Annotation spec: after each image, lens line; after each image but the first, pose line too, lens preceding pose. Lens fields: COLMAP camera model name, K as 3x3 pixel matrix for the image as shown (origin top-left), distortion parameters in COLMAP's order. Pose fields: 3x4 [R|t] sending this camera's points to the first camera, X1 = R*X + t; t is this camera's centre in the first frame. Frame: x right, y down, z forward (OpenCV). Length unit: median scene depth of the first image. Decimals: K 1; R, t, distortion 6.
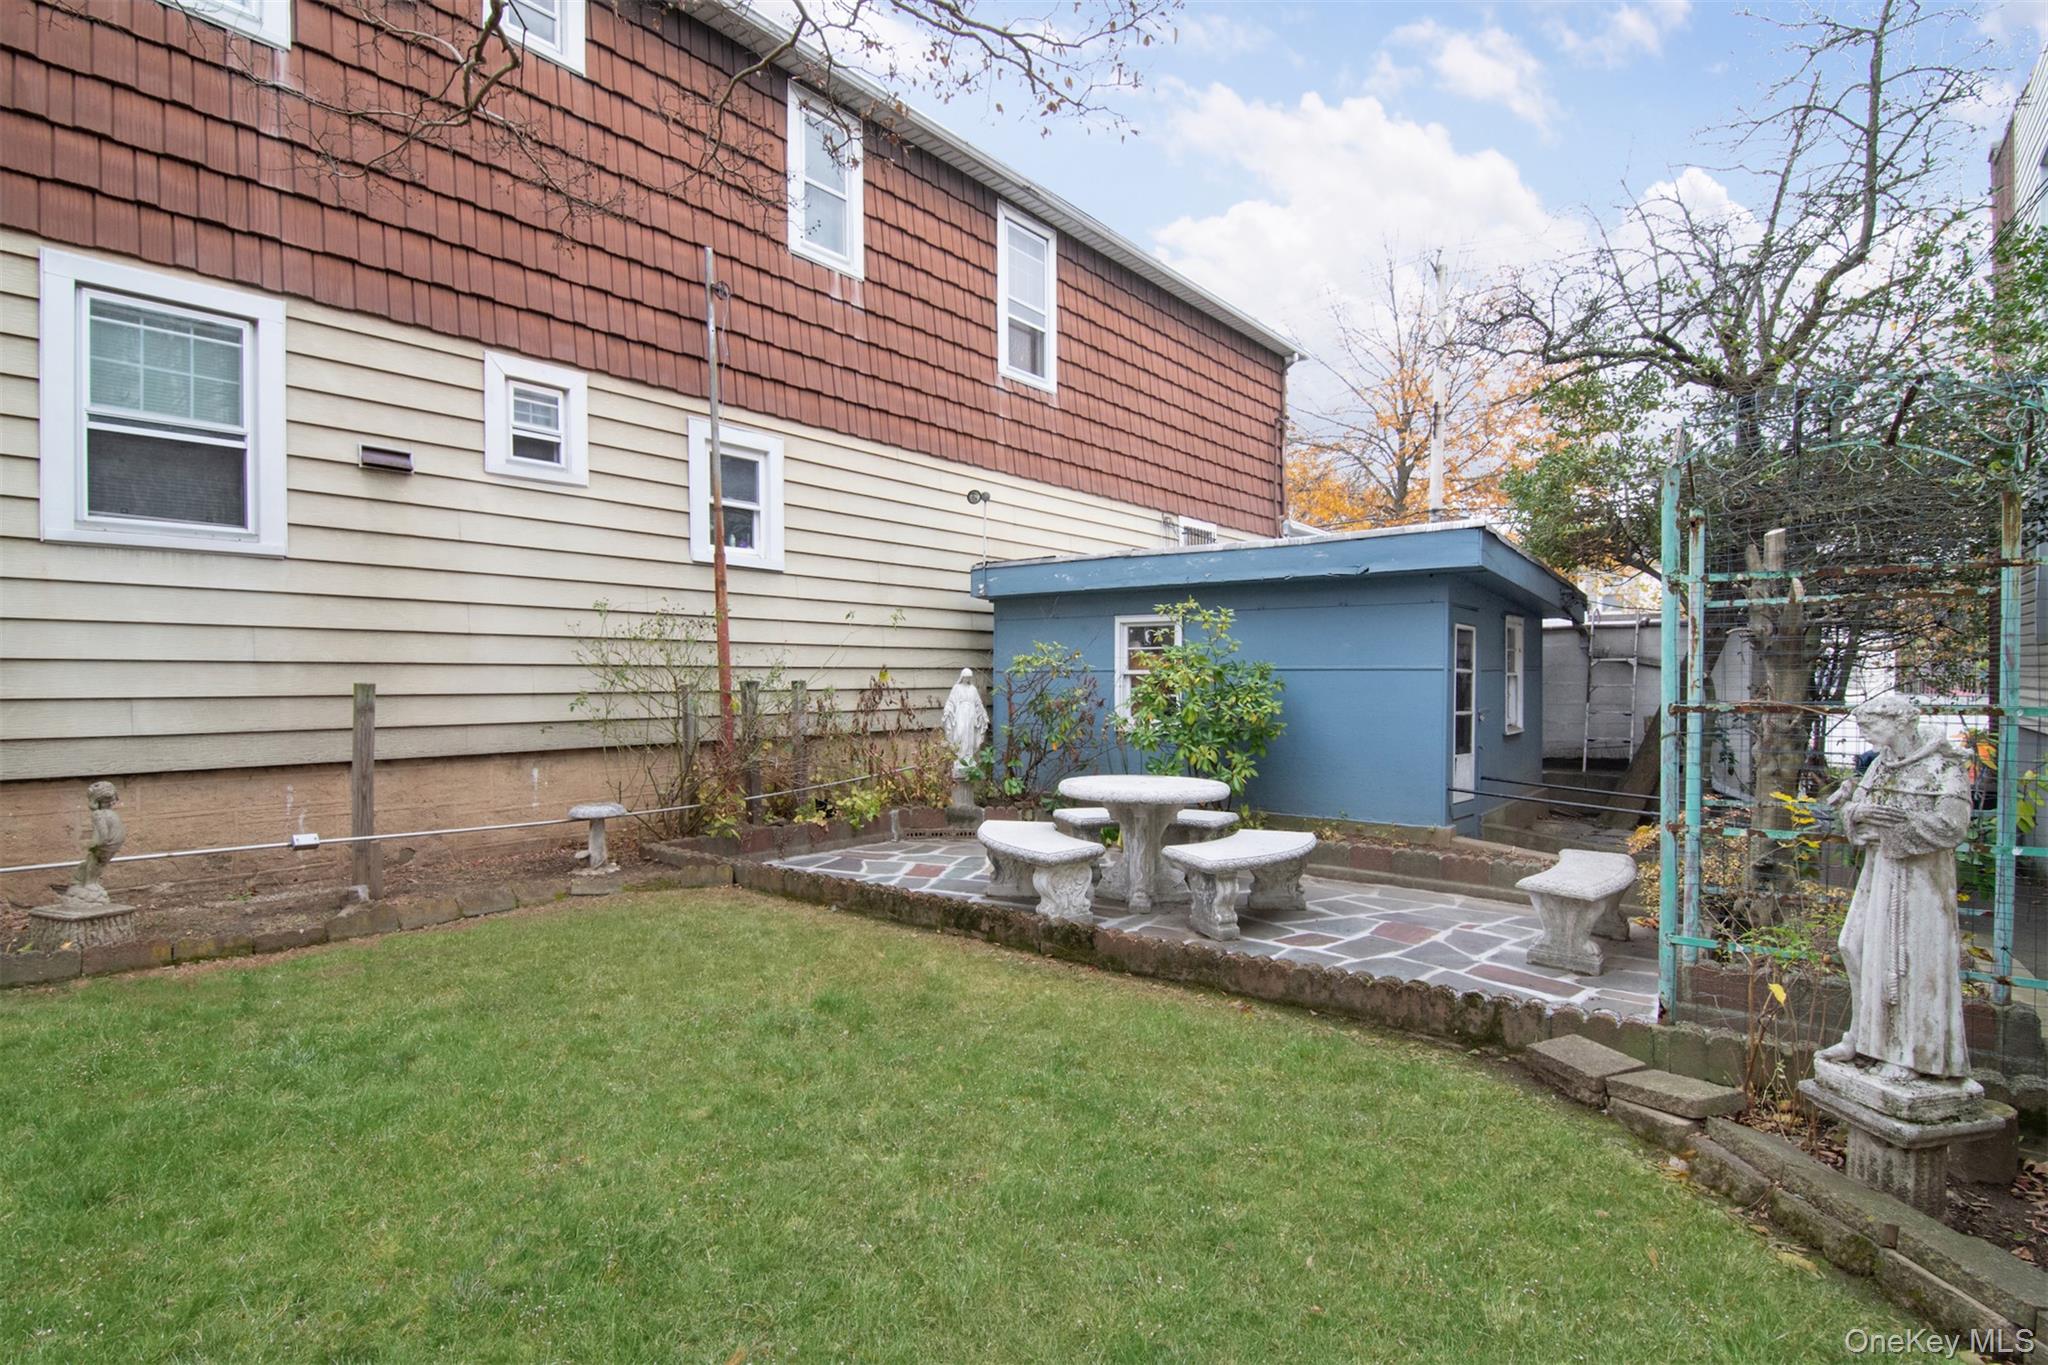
lens RADIAL K [[1047.8, 0, 1024.0], [0, 1047.8, 682.5], [0, 0, 1]] dist [-0.001711, -0.006400]
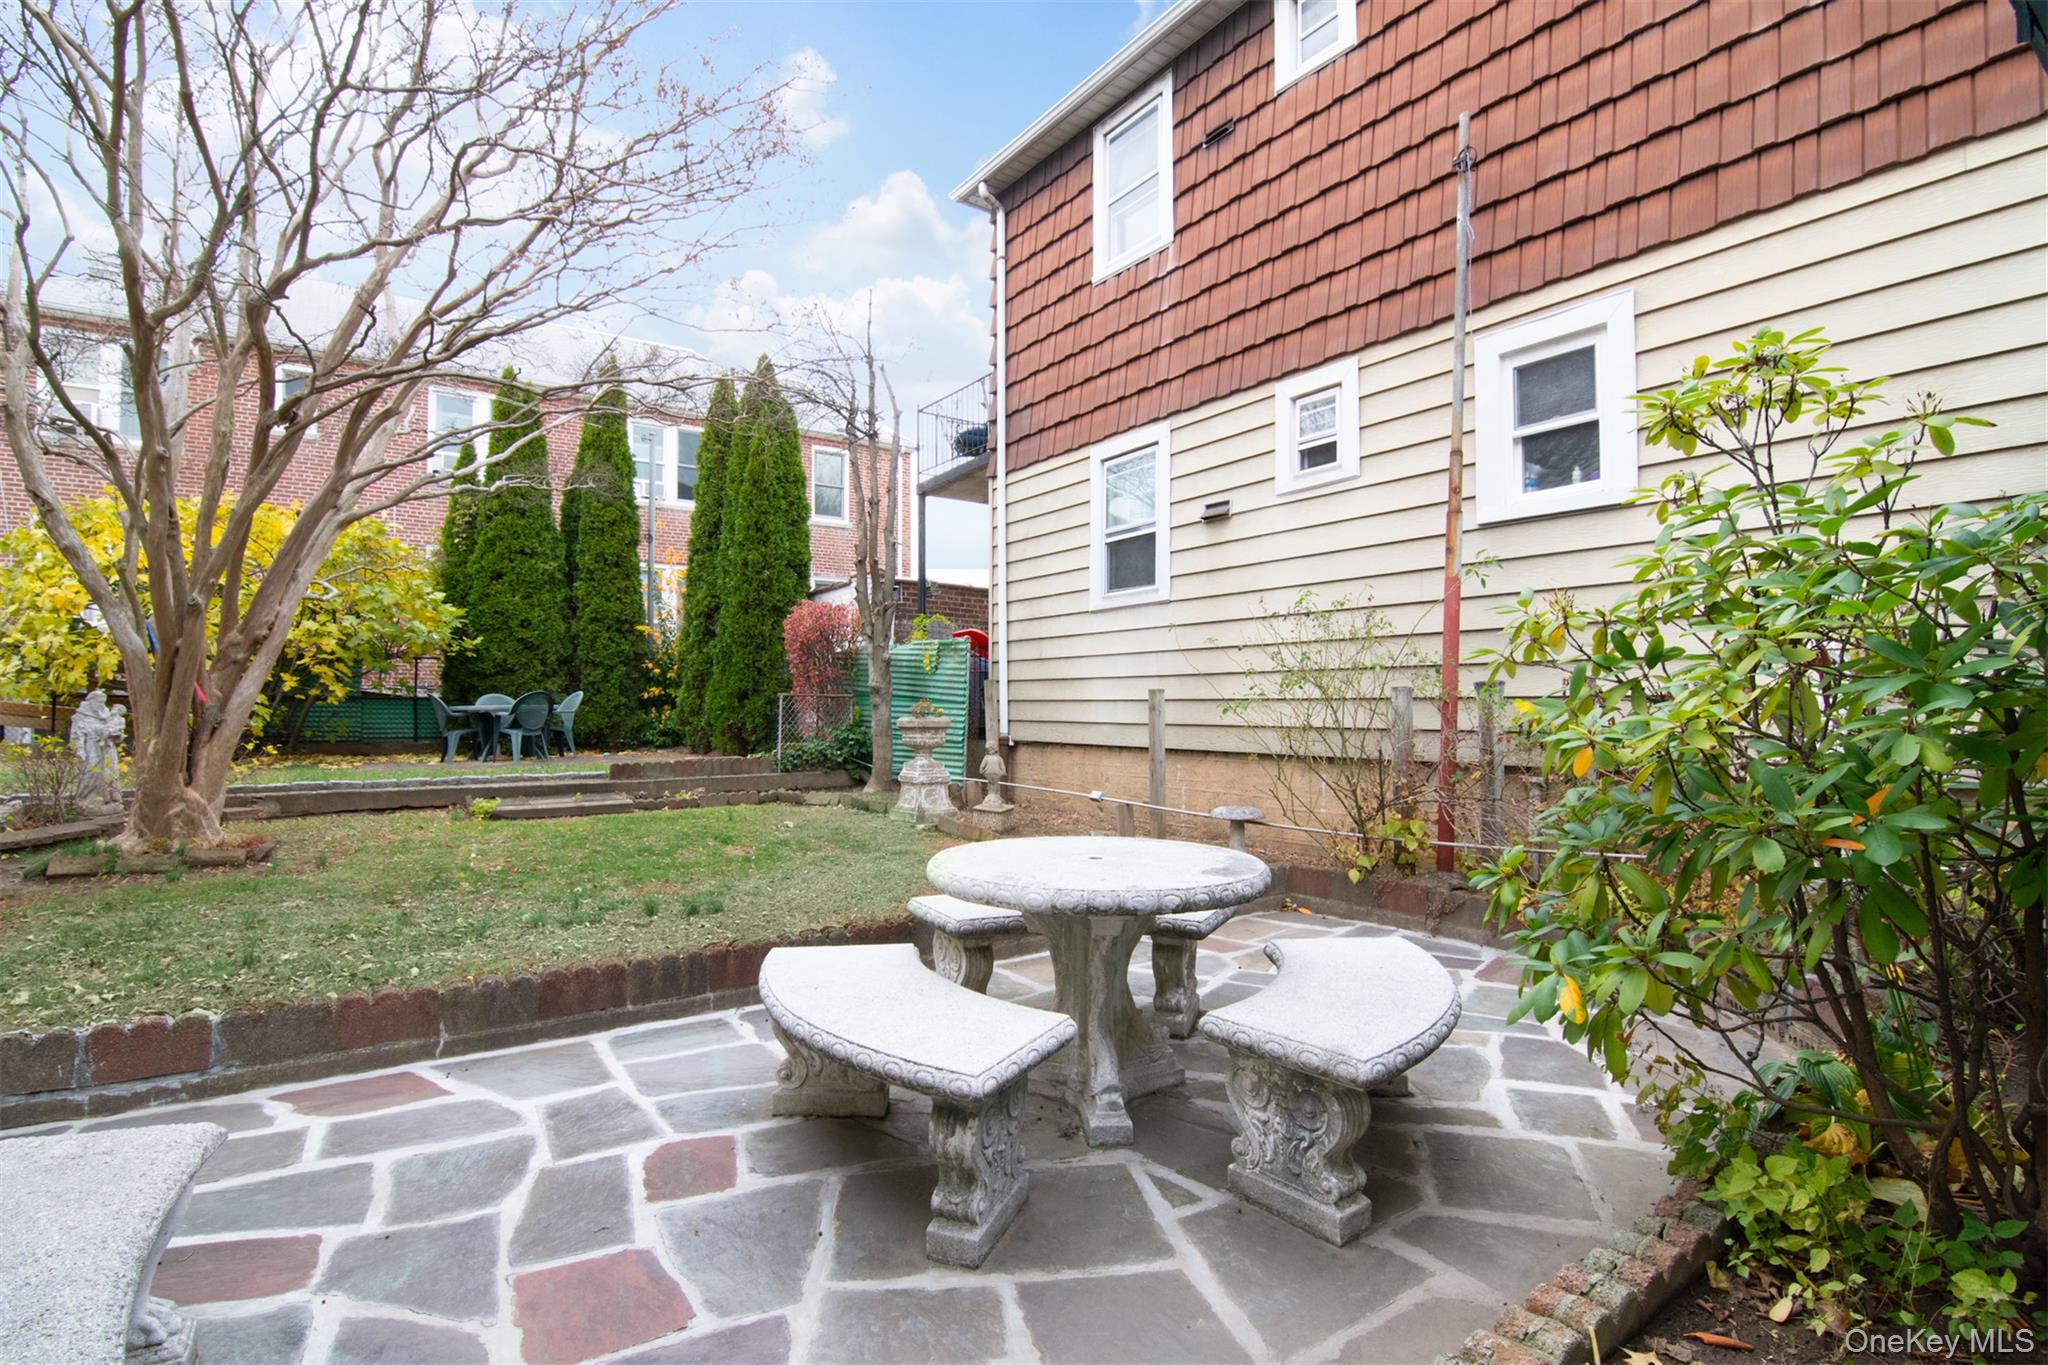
lens RADIAL K [[1047.8, 0, 1024.0], [0, 1047.8, 682.5], [0, 0, 1]] dist [-0.001711, -0.006400]
pose [[-0.332345, -0.029236, -0.942705, 0.639772], [-0.014470, 0.999560, -0.025897, 0.026534], [0.943047, 0.005034, -0.332622, 1.212486]]
